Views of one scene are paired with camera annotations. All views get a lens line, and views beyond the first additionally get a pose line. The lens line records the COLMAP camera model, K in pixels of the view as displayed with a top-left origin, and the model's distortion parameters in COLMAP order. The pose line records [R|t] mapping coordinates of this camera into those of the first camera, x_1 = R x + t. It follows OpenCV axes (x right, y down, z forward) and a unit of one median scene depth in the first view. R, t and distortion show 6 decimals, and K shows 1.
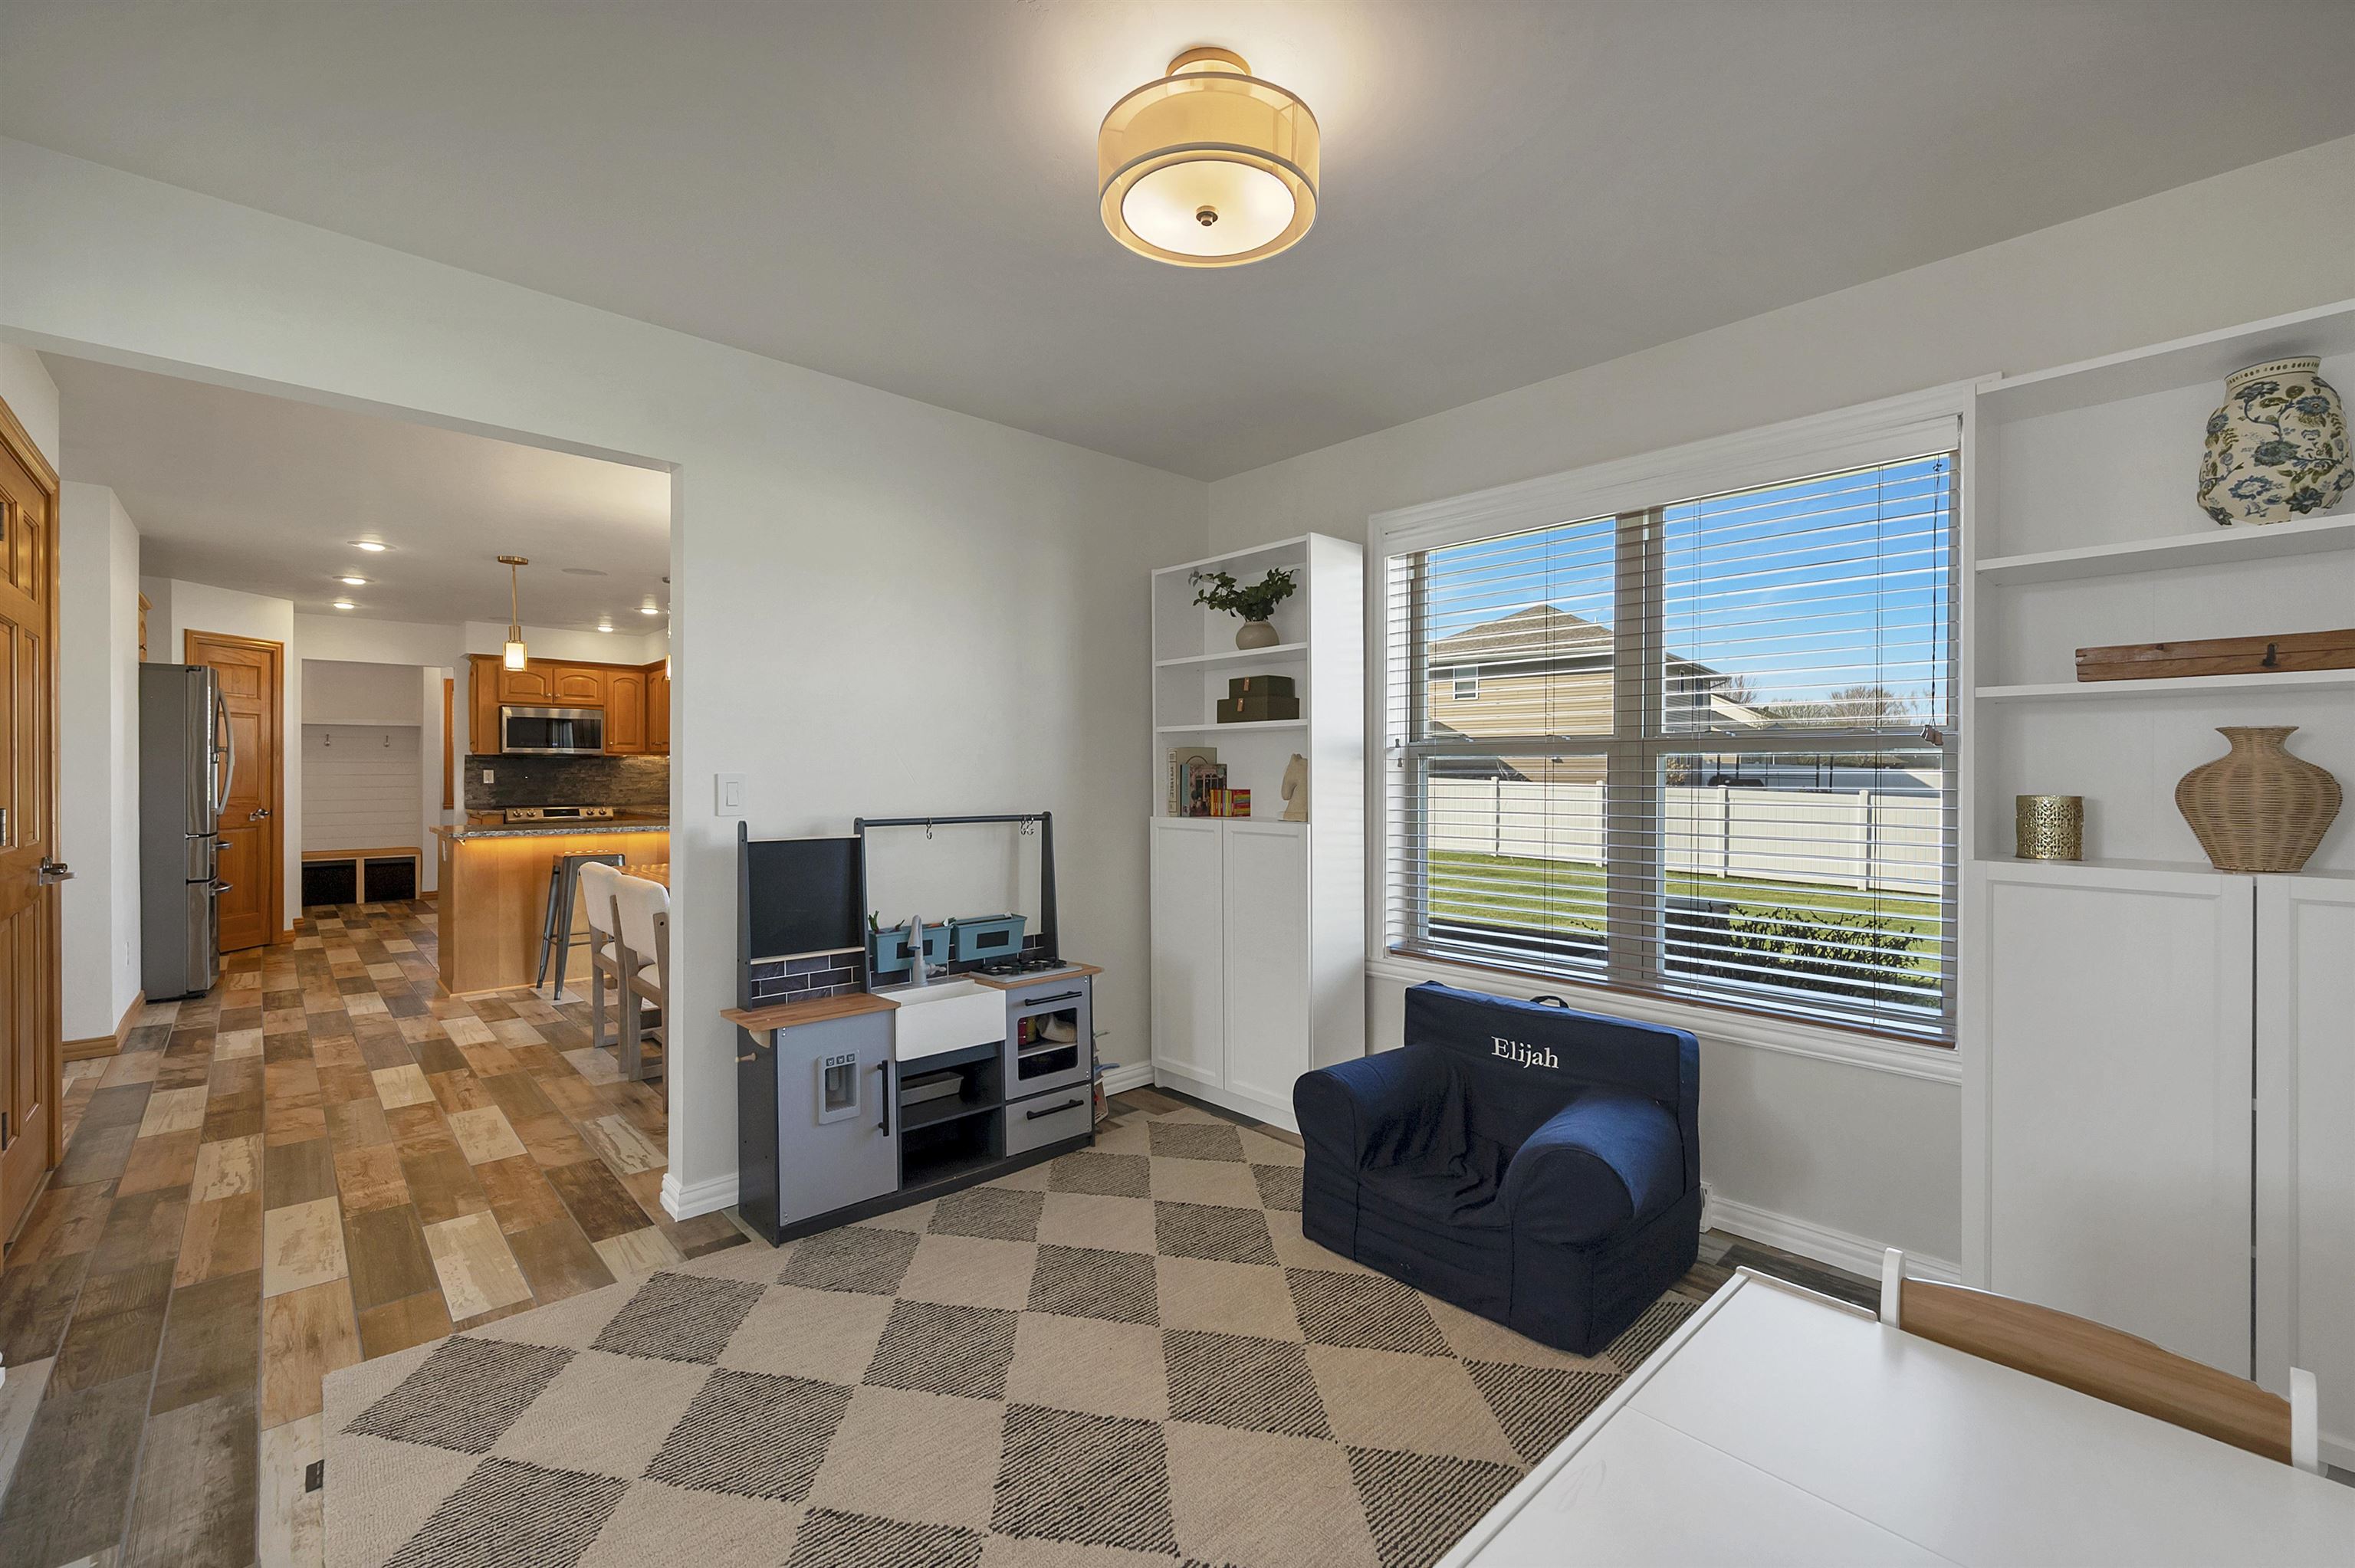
lens RADIAL K [[969.8, 0, 1172.7], [0, 969.8, 772.0], [0, 0, 1]] dist [-0.000368, -0.000265]
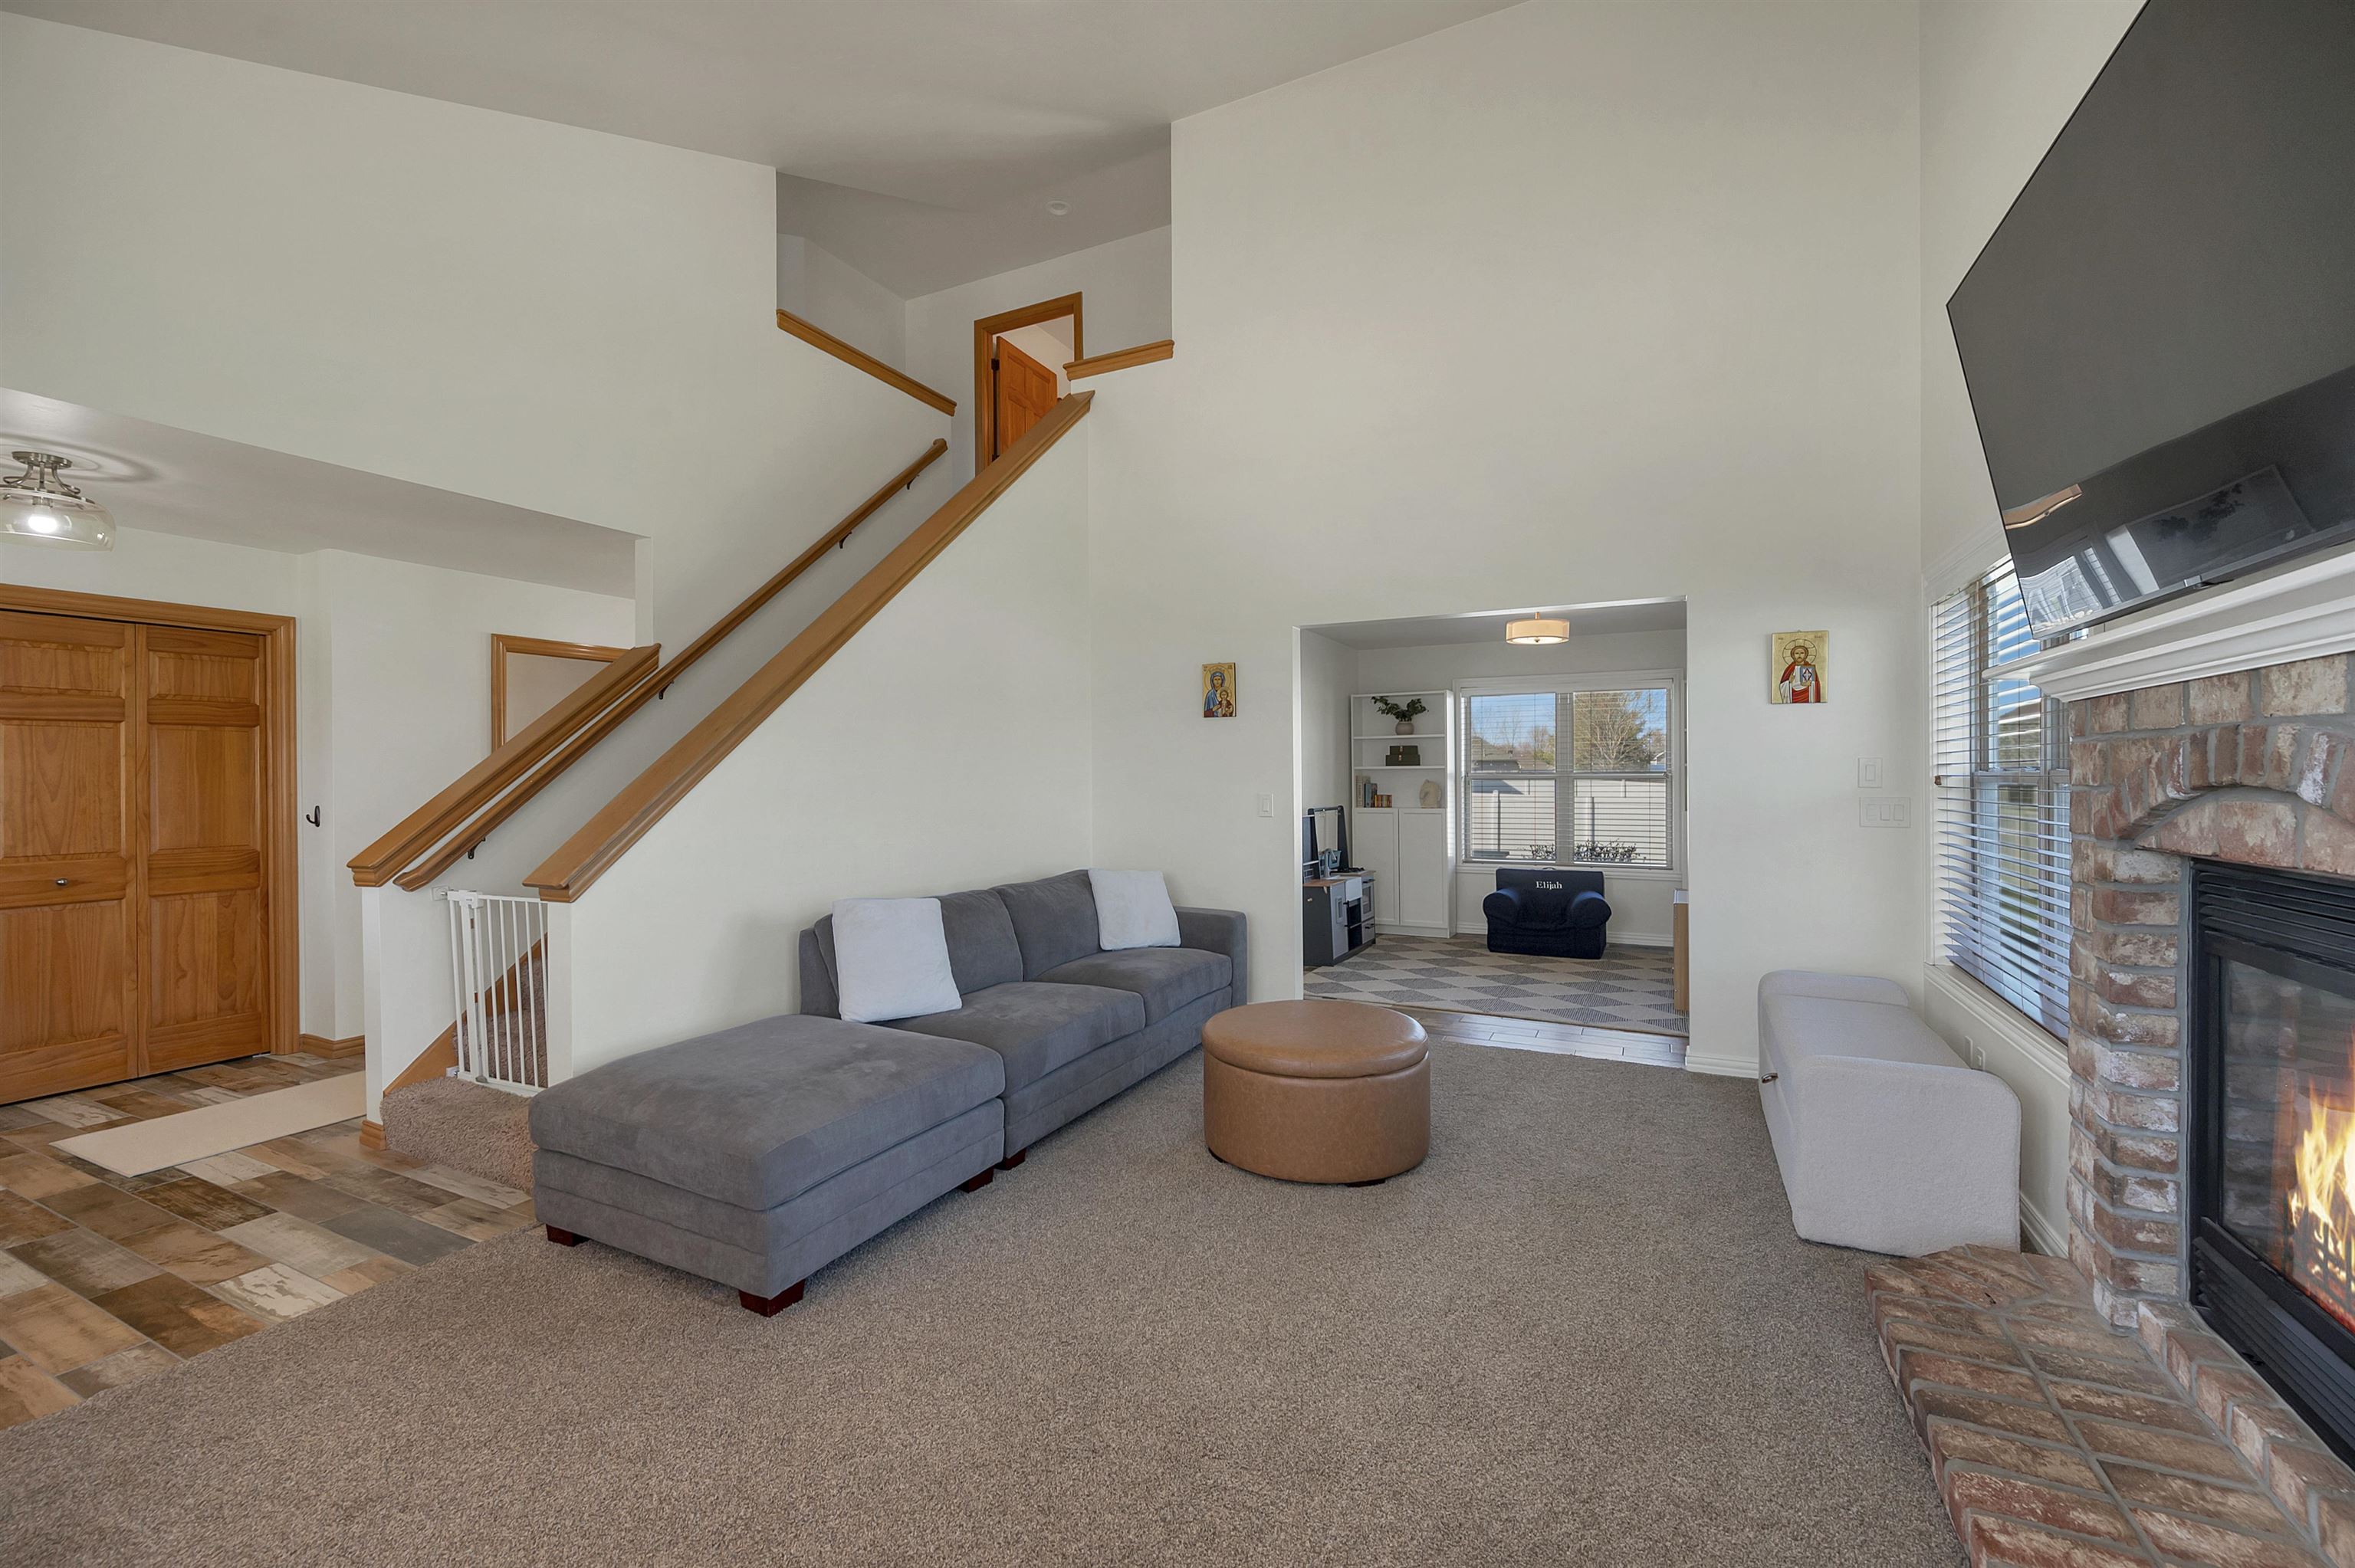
lens RADIAL K [[969.8, 0, 1172.7], [0, 969.8, 772.0], [0, 0, 1]] dist [-0.000368, -0.000265]
pose [[0.936394, -0.004567, 0.350921, -1.290729], [0.007319, 0.999952, -0.006515, -0.026265], [-0.350874, 0.008669, 0.936383, -0.997490]]
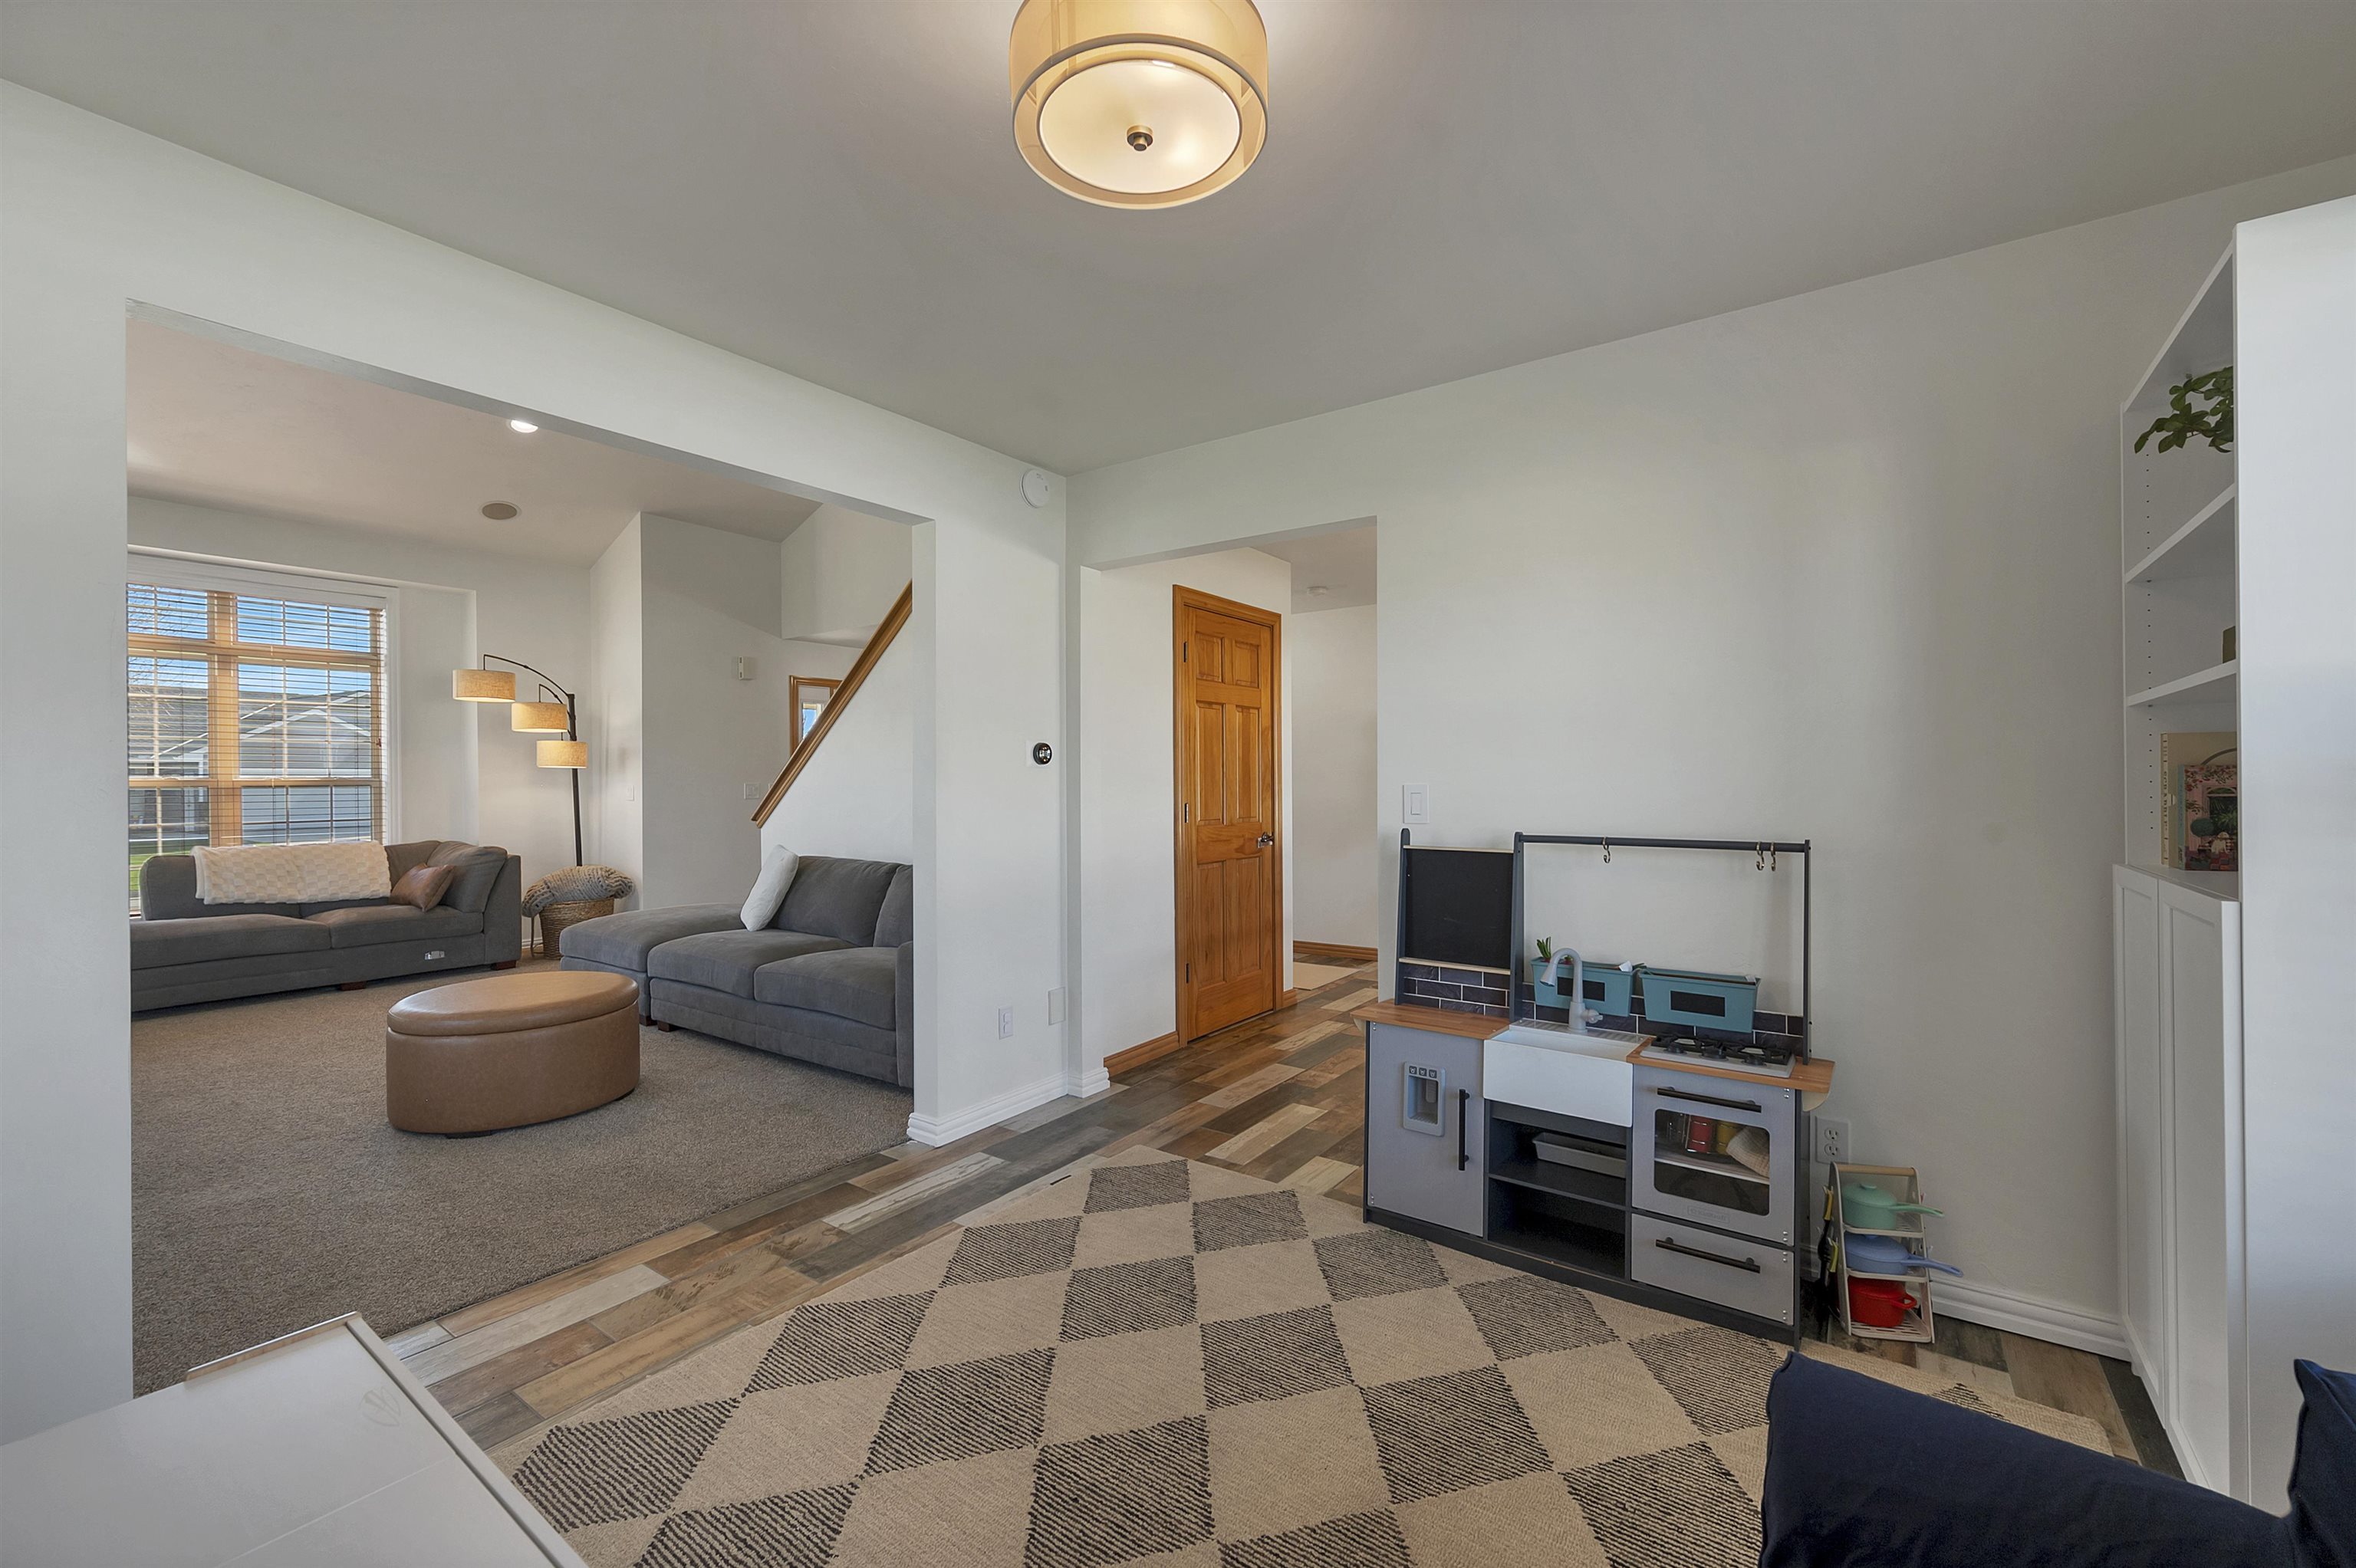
lens RADIAL K [[957.0, 0, 1185.1], [0, 957.0, 784.0], [0, 0, 1]] dist [-0.001472, -0.000210]
pose [[0.203907, 0.000174, -0.978990, 0.434980], [0.003252, 0.999994, 0.000855, -0.000462], [0.978985, -0.003358, 0.203906, 0.428624]]
